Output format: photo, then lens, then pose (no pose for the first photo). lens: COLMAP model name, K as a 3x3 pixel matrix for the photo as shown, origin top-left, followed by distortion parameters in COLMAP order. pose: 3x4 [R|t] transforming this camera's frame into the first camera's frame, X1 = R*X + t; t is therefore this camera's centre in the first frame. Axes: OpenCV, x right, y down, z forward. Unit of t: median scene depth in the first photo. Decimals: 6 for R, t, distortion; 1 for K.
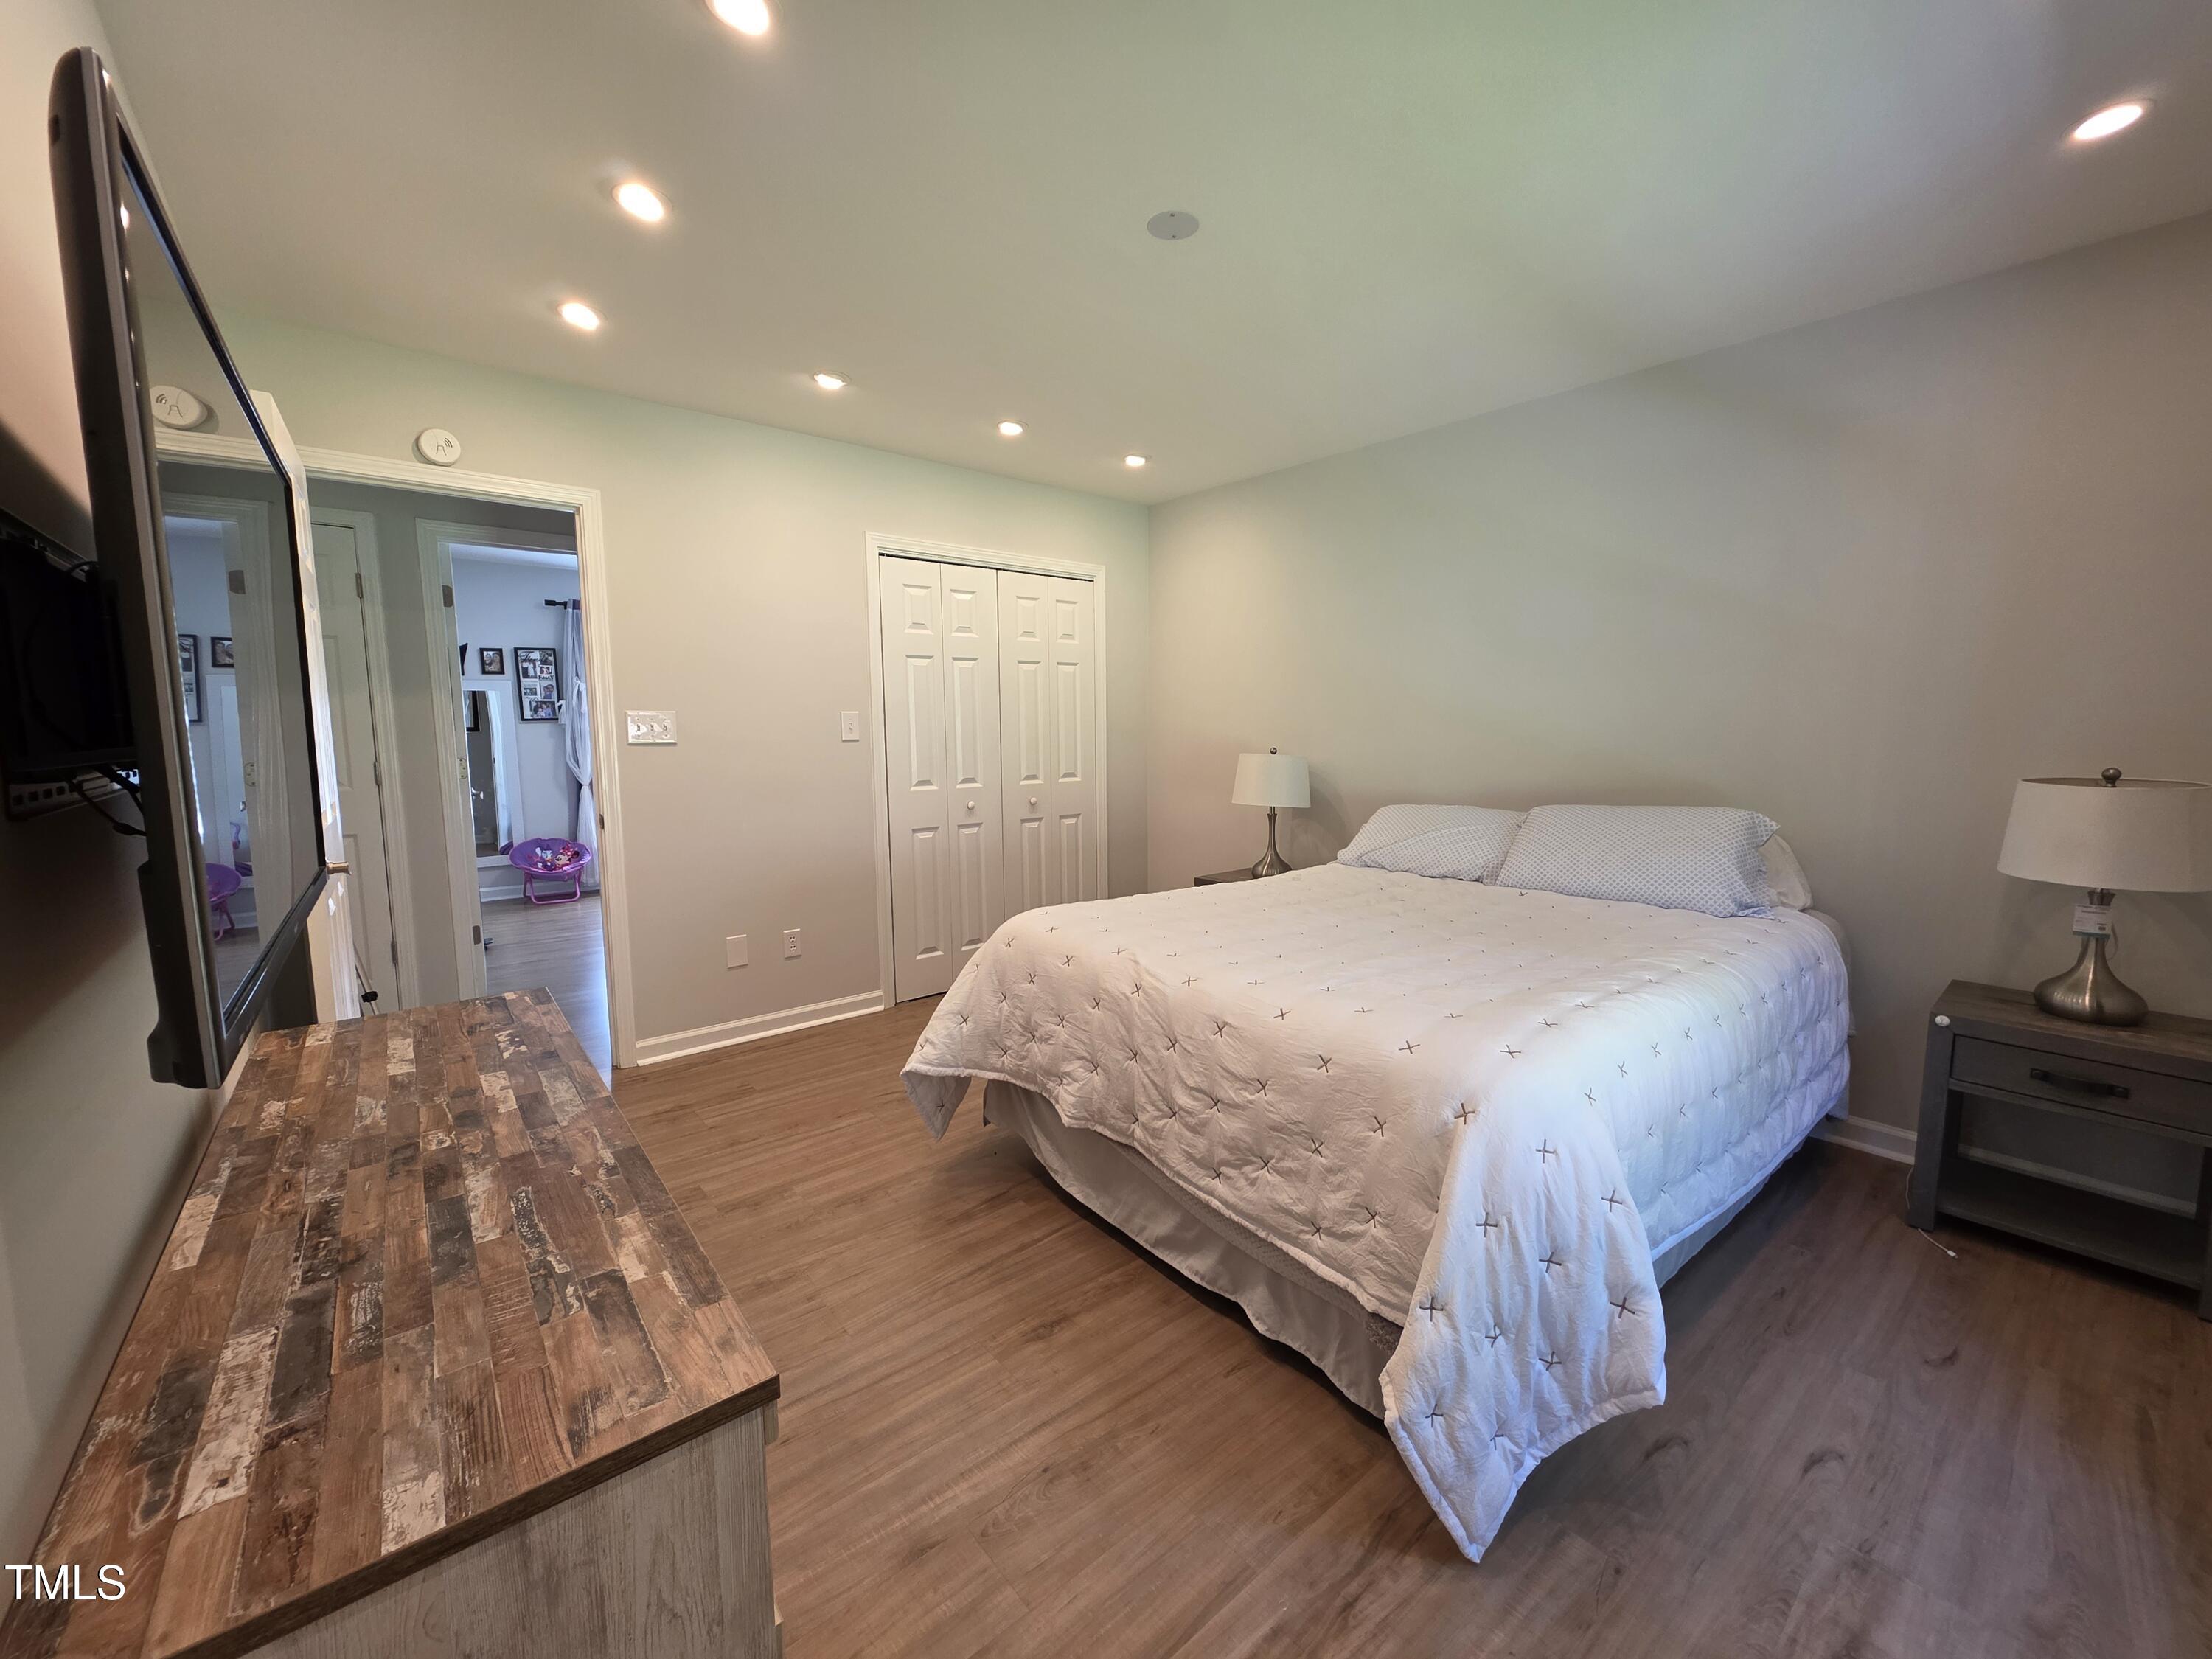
lens RADIAL K [[874.3, 0, 1113.0], [0, 874.3, 817.1], [0, 0, 1]] dist [0.001657, -0.000023]
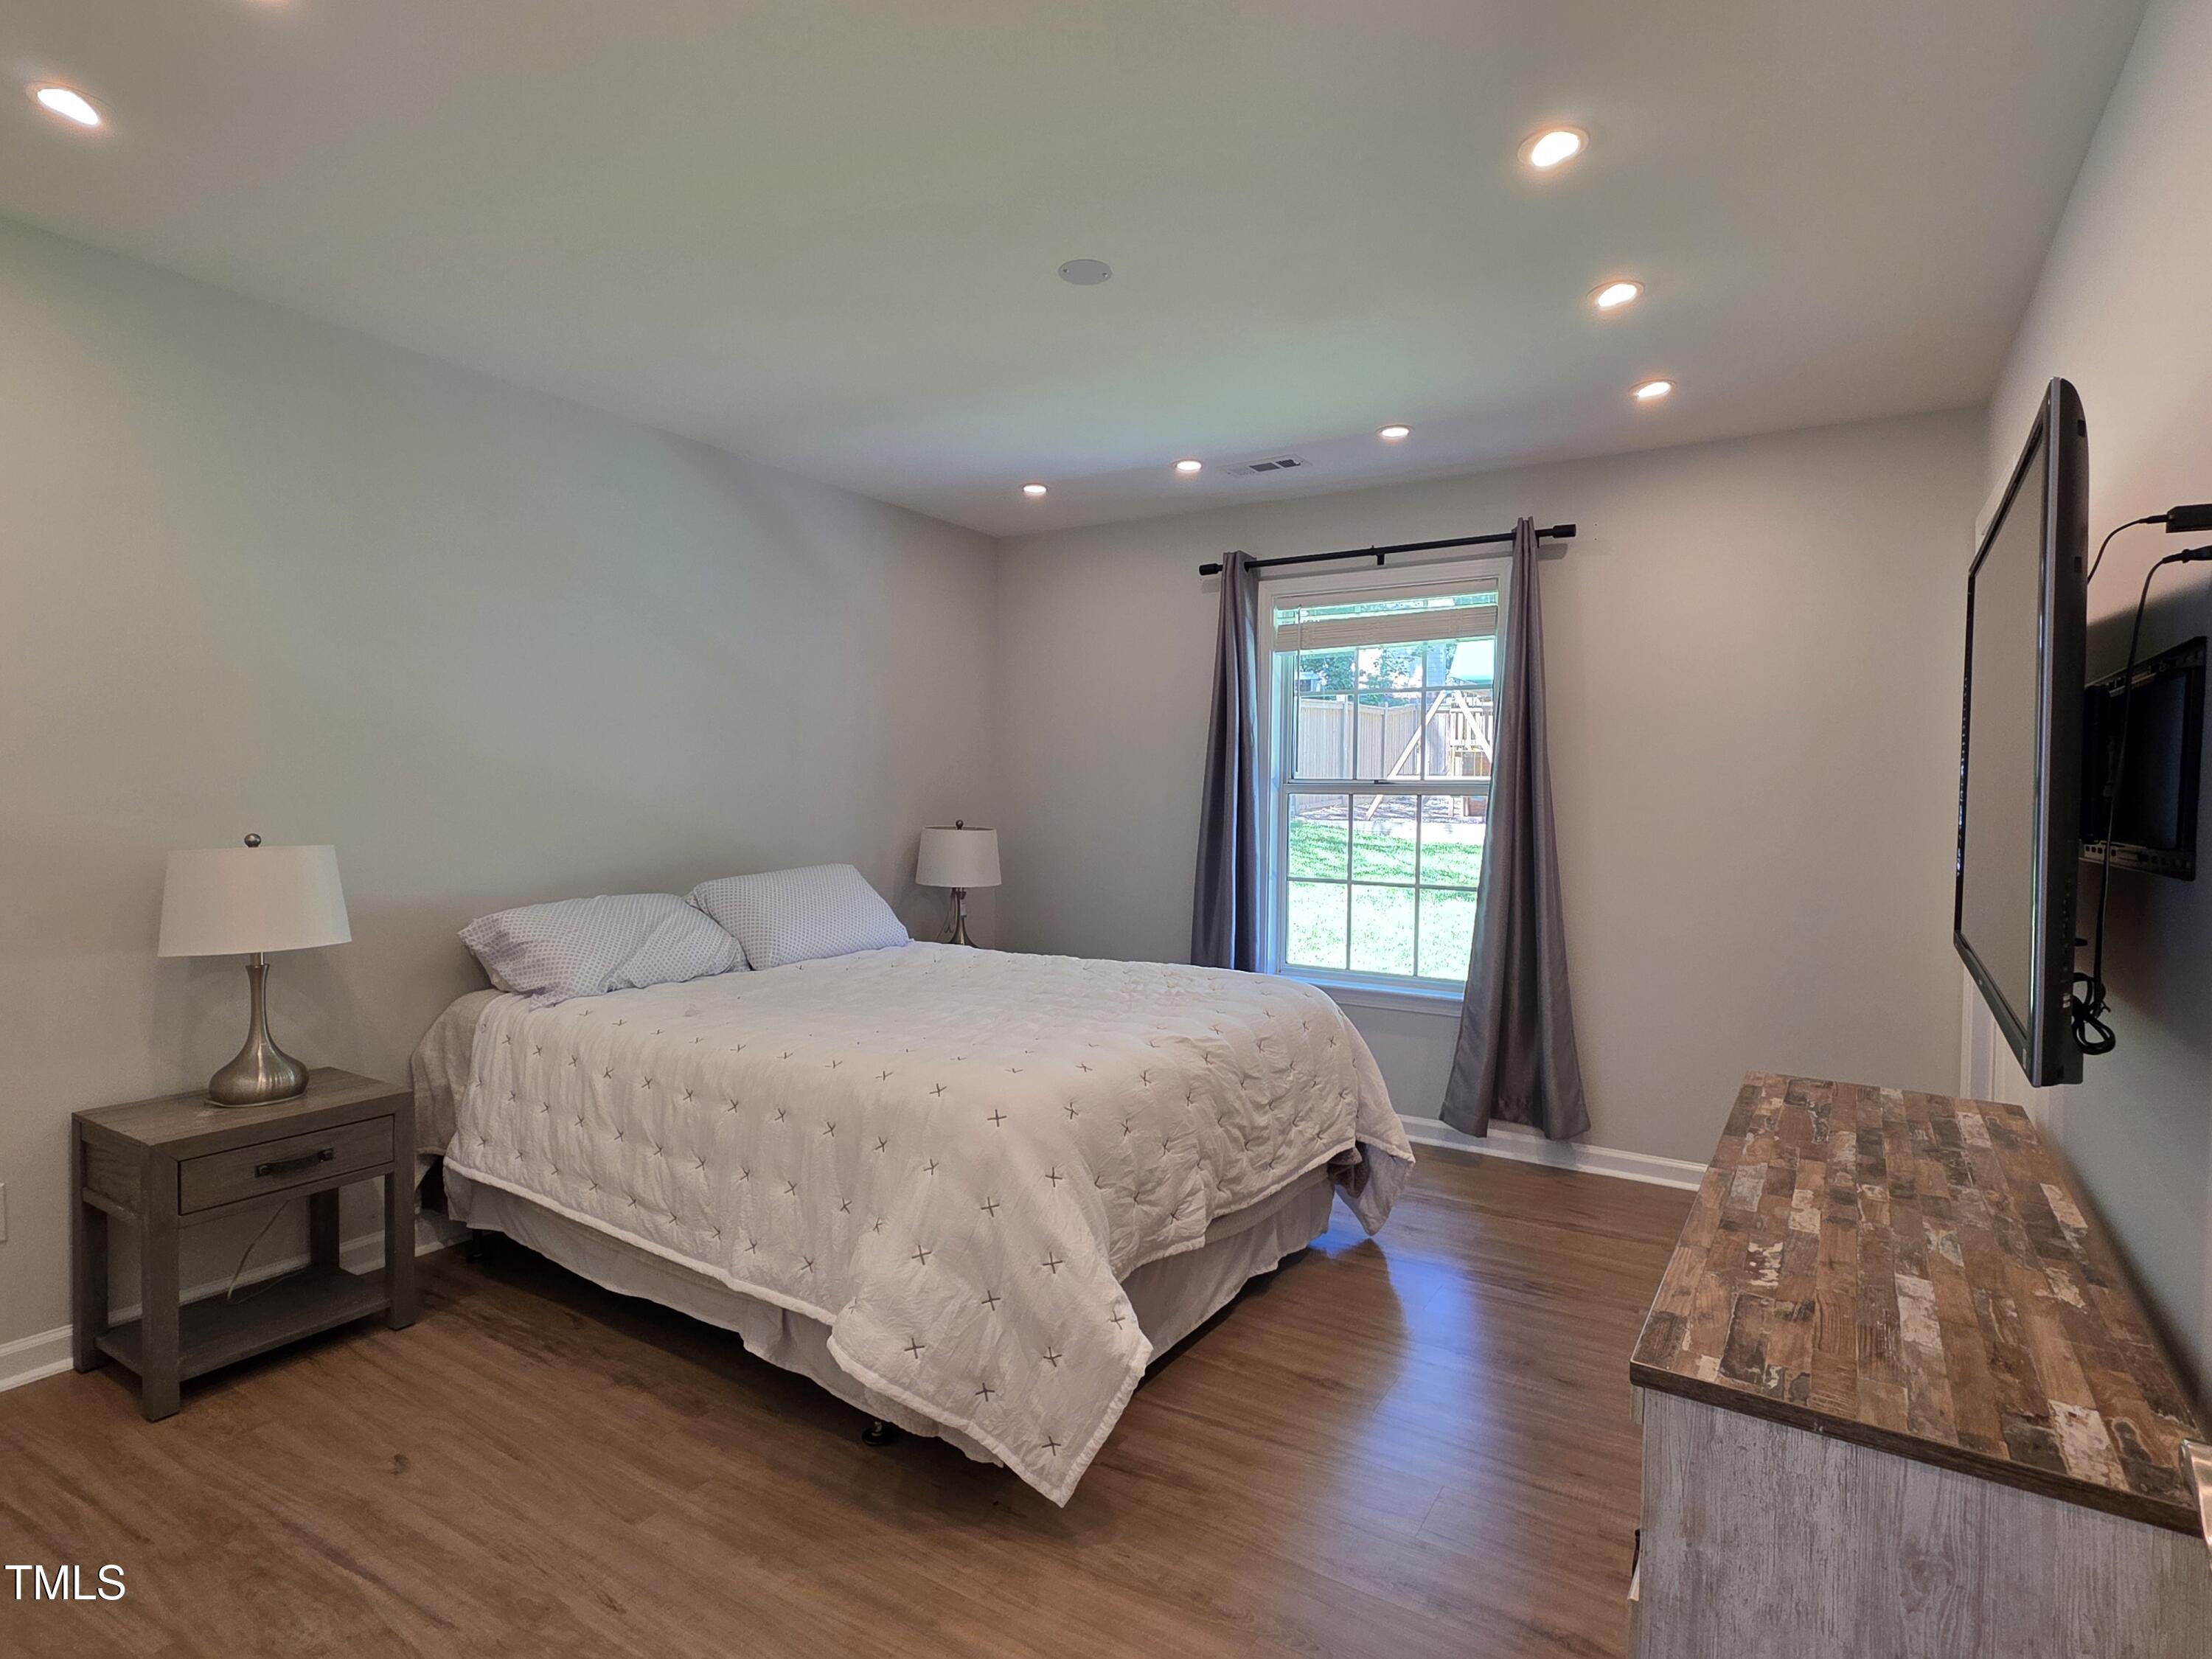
lens RADIAL K [[1114.7, 0, 1112.1], [0, 1114.7, 828.0], [0, 0, 1]] dist [-0.001185, 0.001180]
pose [[-0.290964, -0.029436, 0.956281, -1.387207], [0.092763, 0.993949, 0.058820, -0.183741], [-0.952226, 0.105822, -0.286473, 1.727651]]
